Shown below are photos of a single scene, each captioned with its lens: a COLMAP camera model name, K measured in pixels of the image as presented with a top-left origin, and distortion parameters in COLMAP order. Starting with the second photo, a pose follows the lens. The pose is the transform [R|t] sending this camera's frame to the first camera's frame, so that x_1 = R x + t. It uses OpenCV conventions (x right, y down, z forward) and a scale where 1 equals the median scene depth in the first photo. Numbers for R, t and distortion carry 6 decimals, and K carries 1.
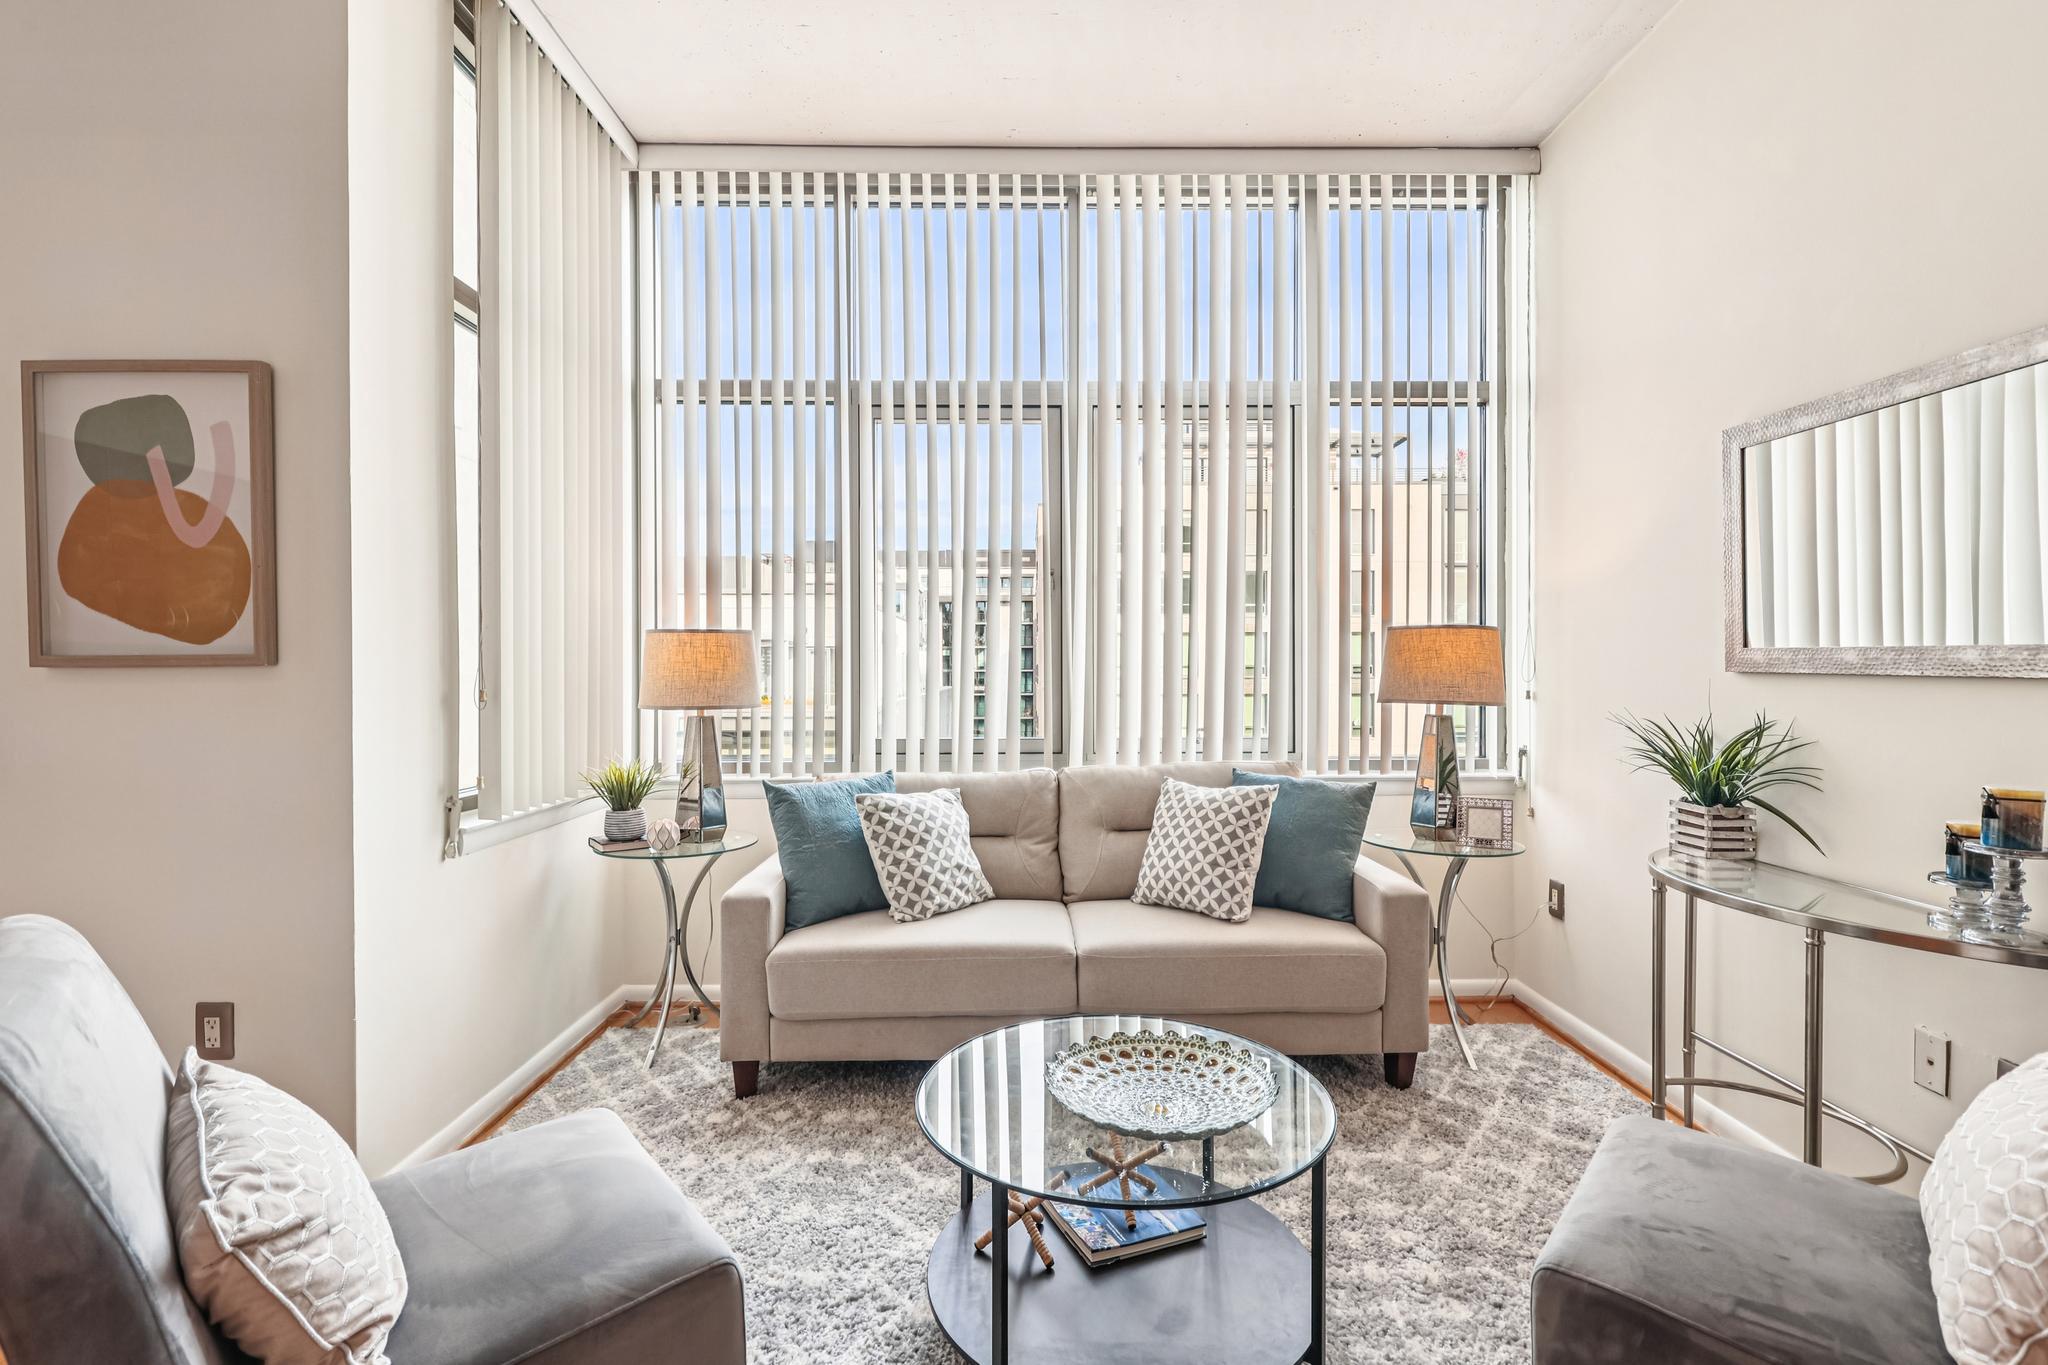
lens RADIAL K [[945.6, 0, 1035.8], [0, 945.6, 676.4], [0, 0, 1]] dist [0.007605, -0.002626]
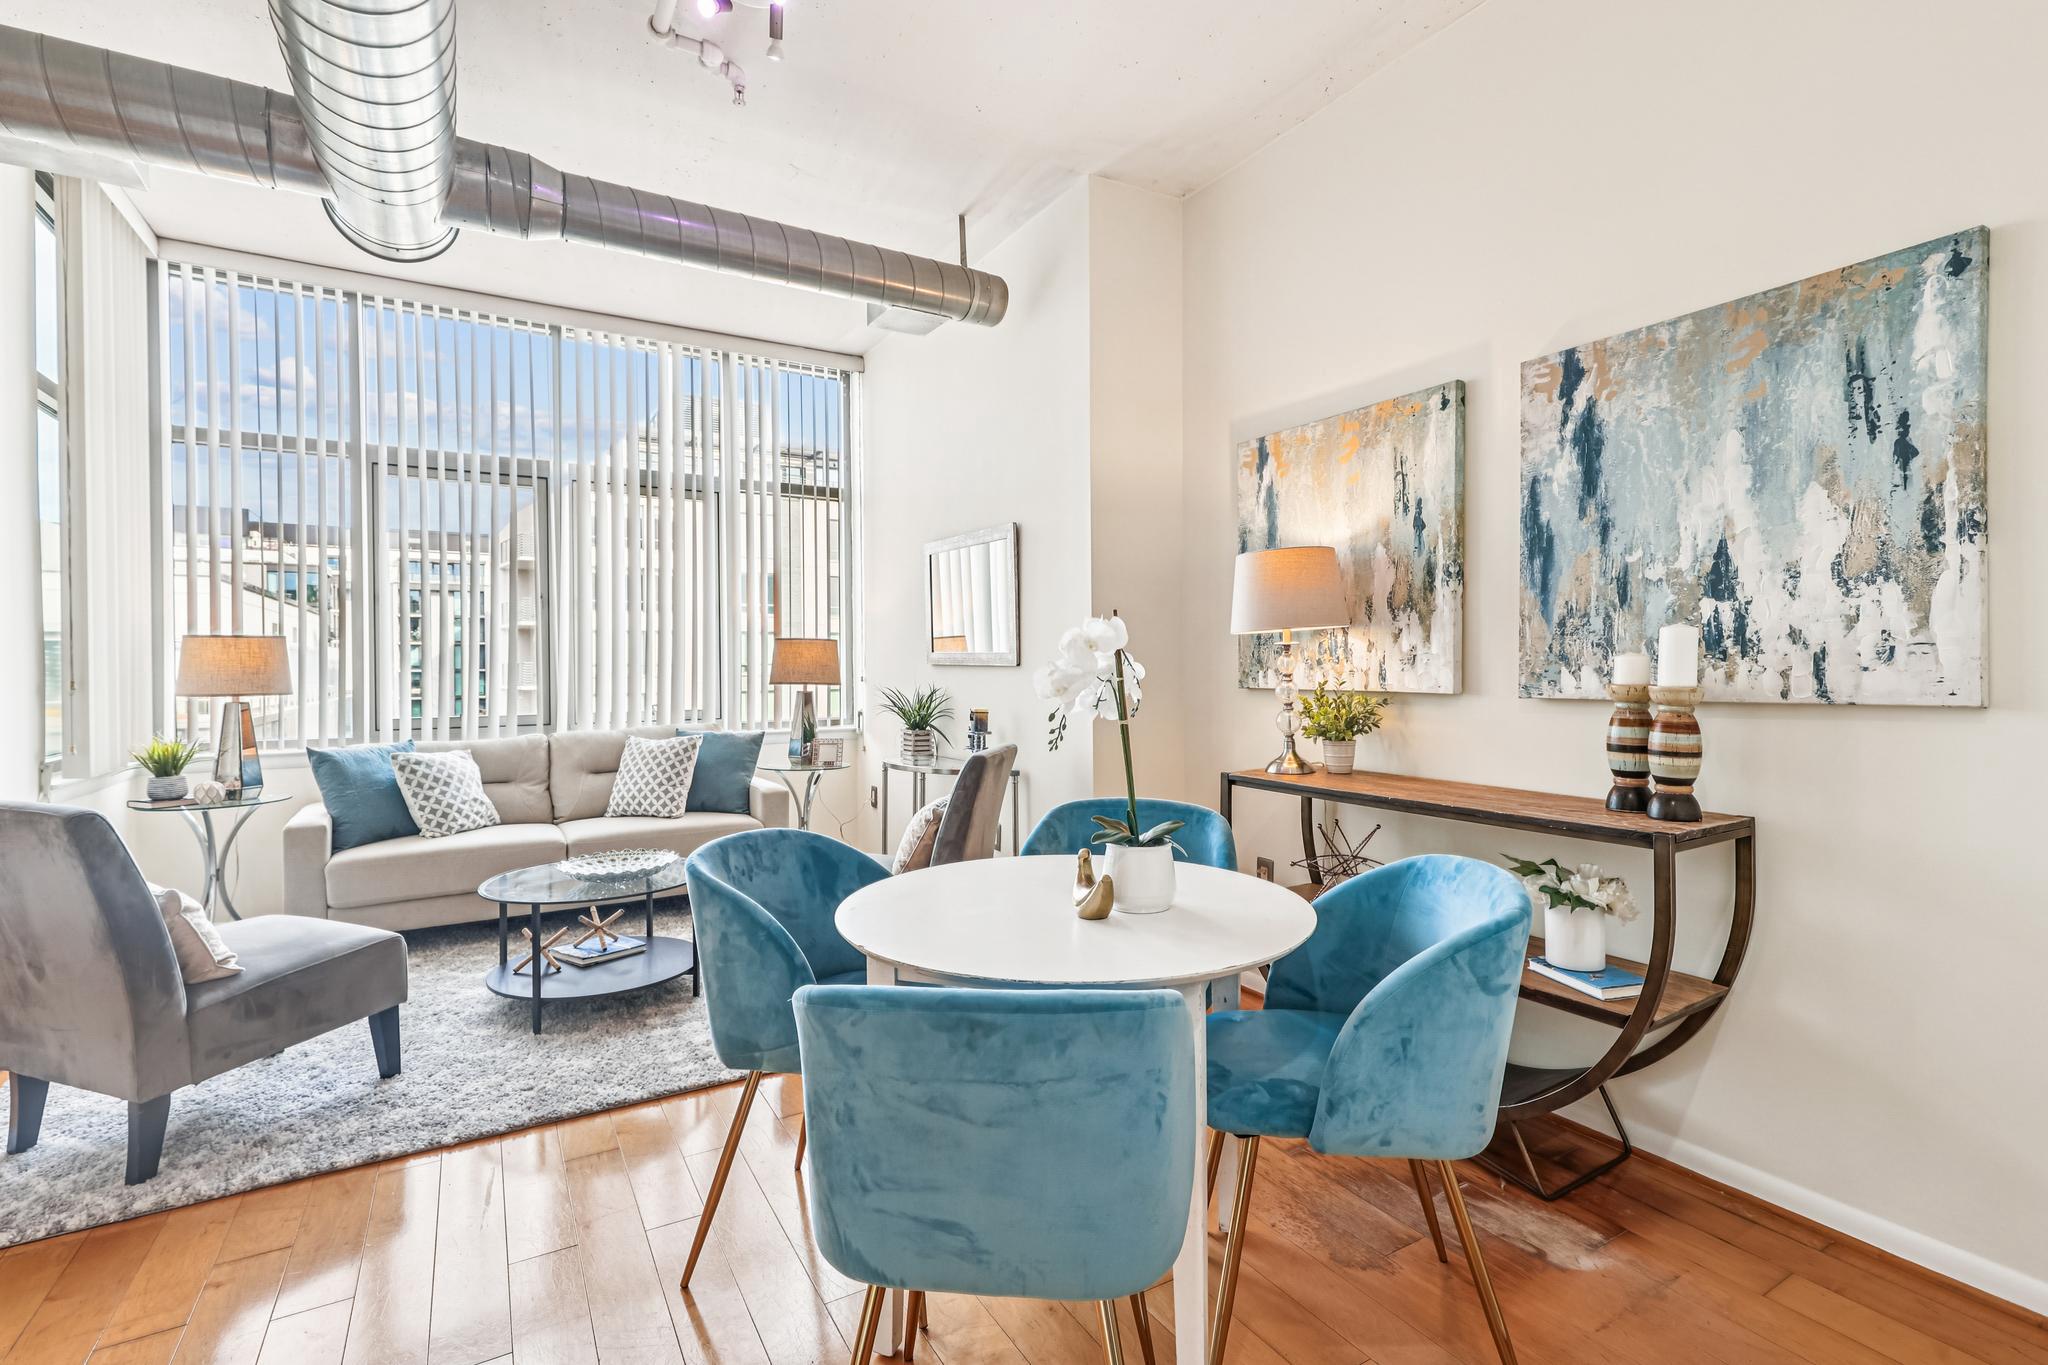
lens RADIAL K [[945.6, 0, 1032.6], [0, 945.6, 670.9], [0, 0, 1]] dist [0.007605, -0.002626]
pose [[0.865905, -0.006393, 0.500168, -0.068384], [0.008236, 0.999965, -0.001477, 0.011760], [-0.500142, 0.005398, 0.865927, -0.713930]]
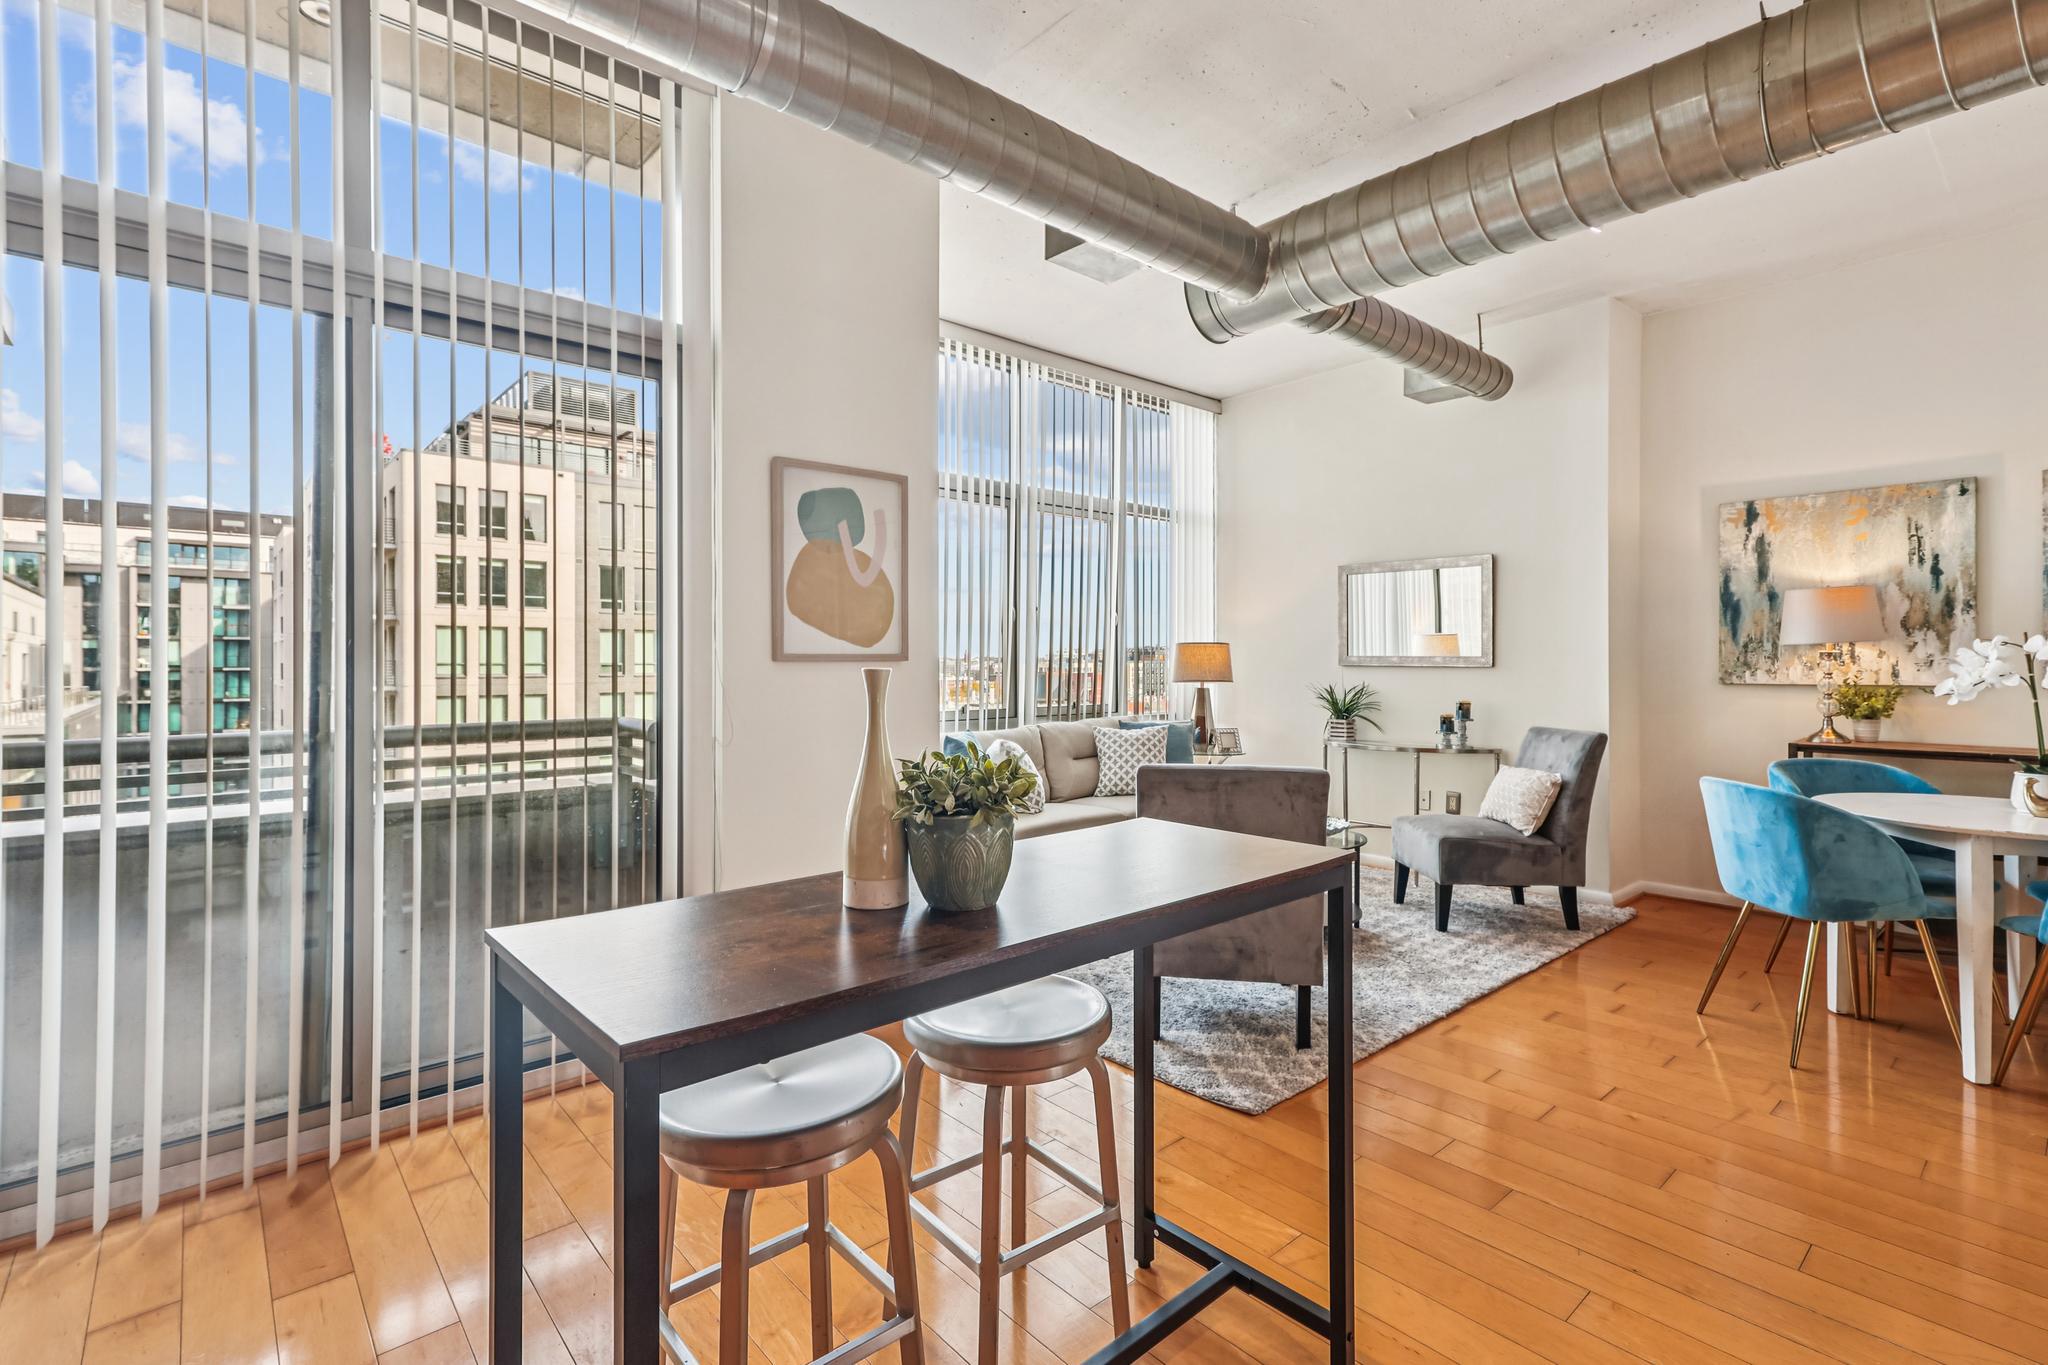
lens RADIAL K [[945.6, 0, 1025.0], [0, 945.6, 665.7], [0, 0, 1]] dist [0.007605, -0.002626]
pose [[0.764609, 0.000216, 0.644494, -1.214802], [0.005419, 0.999962, -0.006763, 0.007036], [-0.644471, 0.008664, 0.764580, -0.278636]]
